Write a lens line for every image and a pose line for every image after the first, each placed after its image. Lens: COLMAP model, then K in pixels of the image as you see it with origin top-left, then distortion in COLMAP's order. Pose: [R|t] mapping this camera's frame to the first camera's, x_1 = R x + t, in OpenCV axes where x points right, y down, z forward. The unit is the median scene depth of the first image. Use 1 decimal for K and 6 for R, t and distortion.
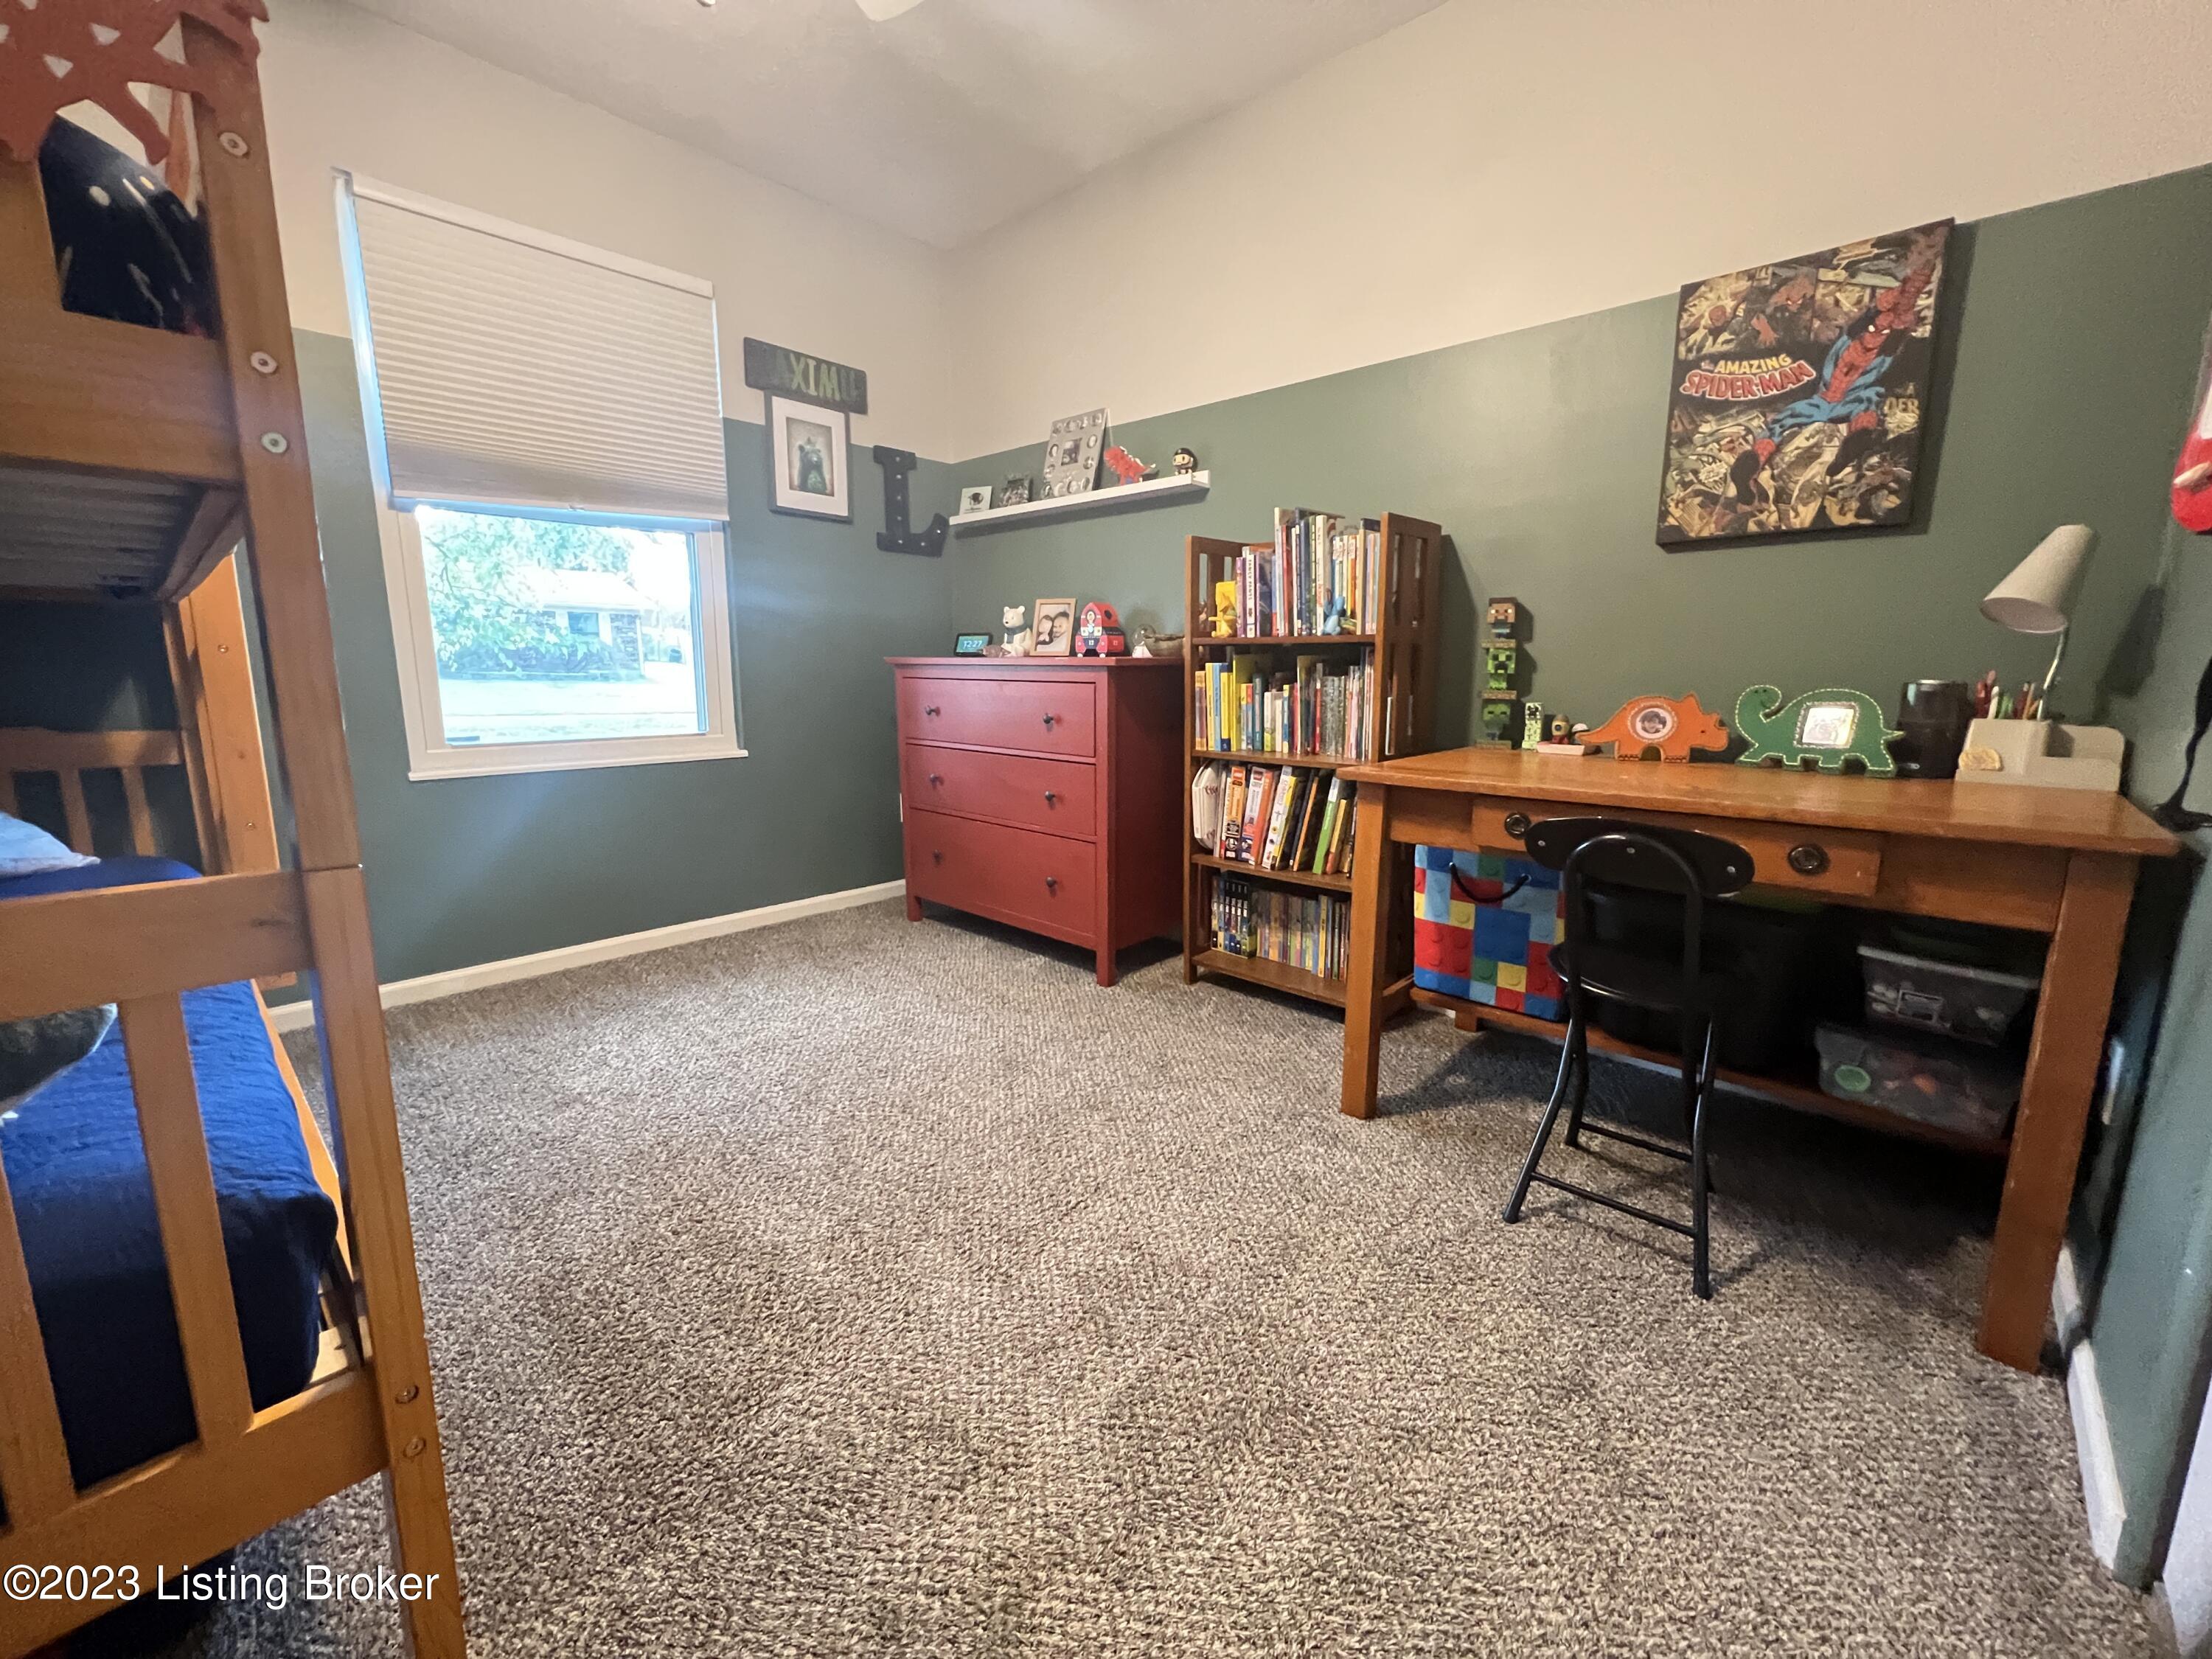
lens RADIAL K [[890.4, 0, 1110.1], [0, 890.4, 825.3], [0, 0, 1]] dist [-0.002797, -0.000251]
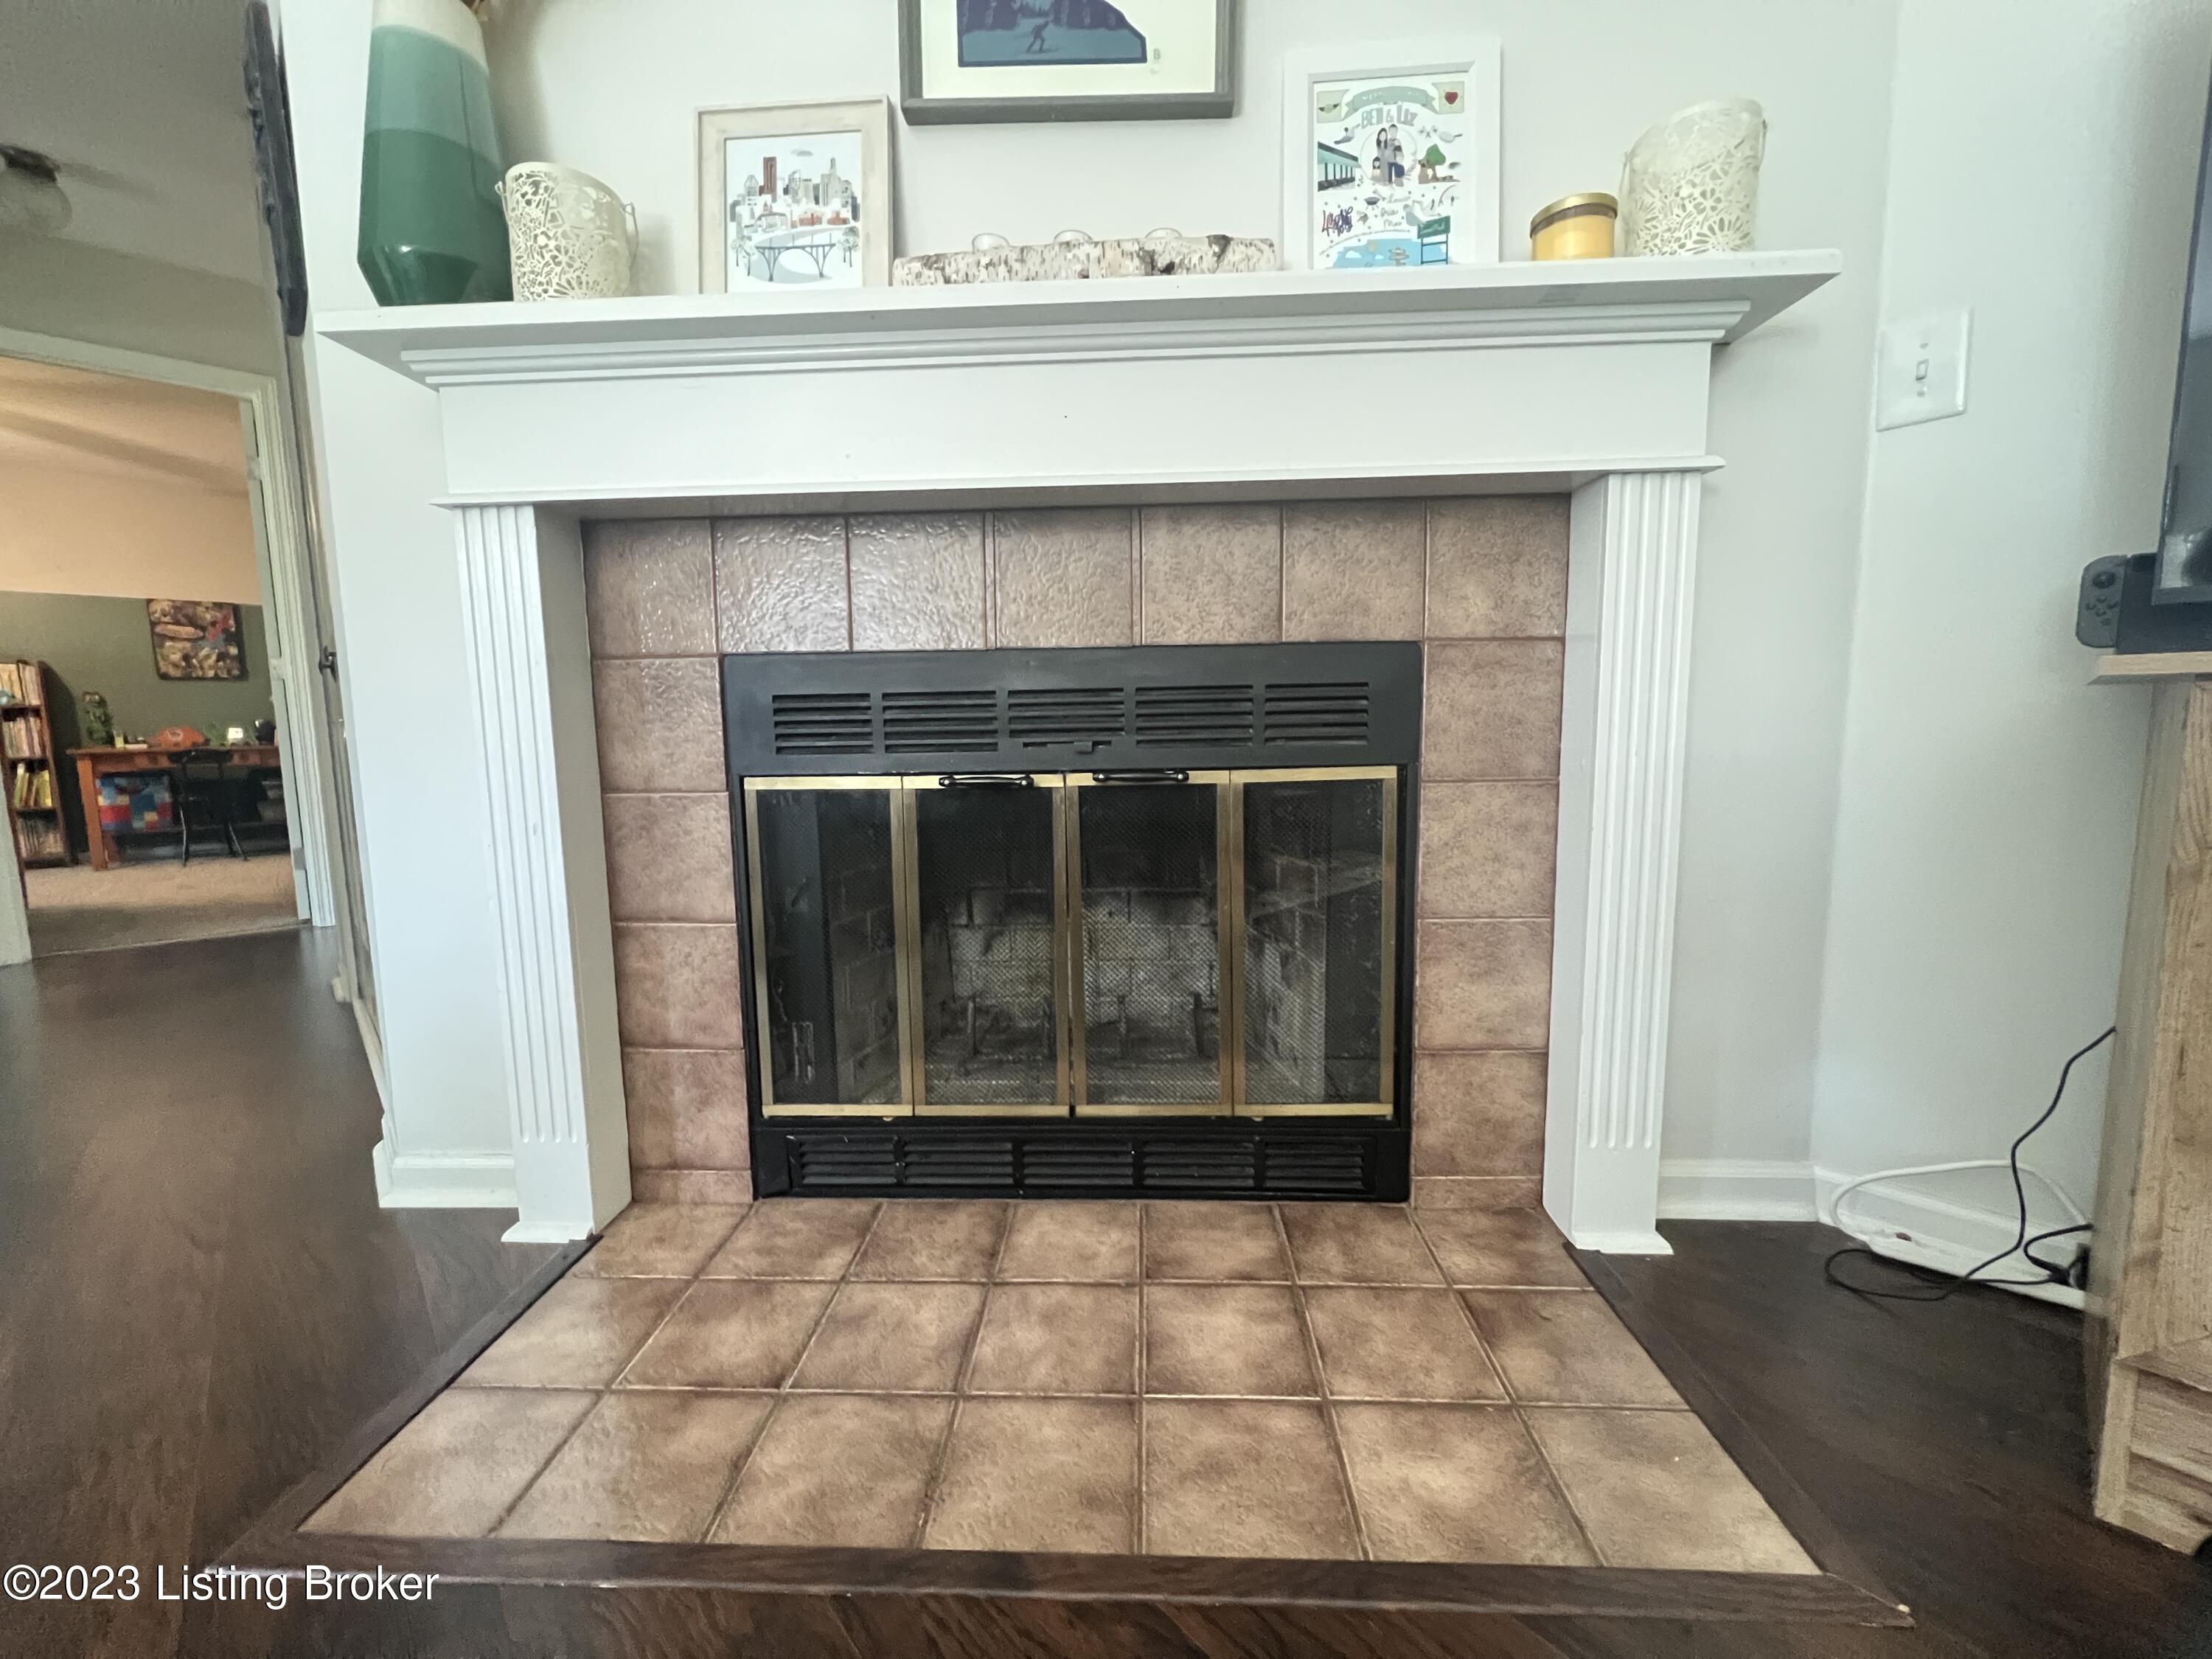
lens RADIAL K [[890.4, 0, 1107.1], [0, 890.4, 825.4], [0, 0, 1]] dist [-0.002797, -0.000251]
pose [[0.086173, -0.124211, 0.988507, -2.372591], [0.190983, 0.975856, 0.105972, 0.523127], [-0.977804, 0.179656, 0.107814, -2.641613]]
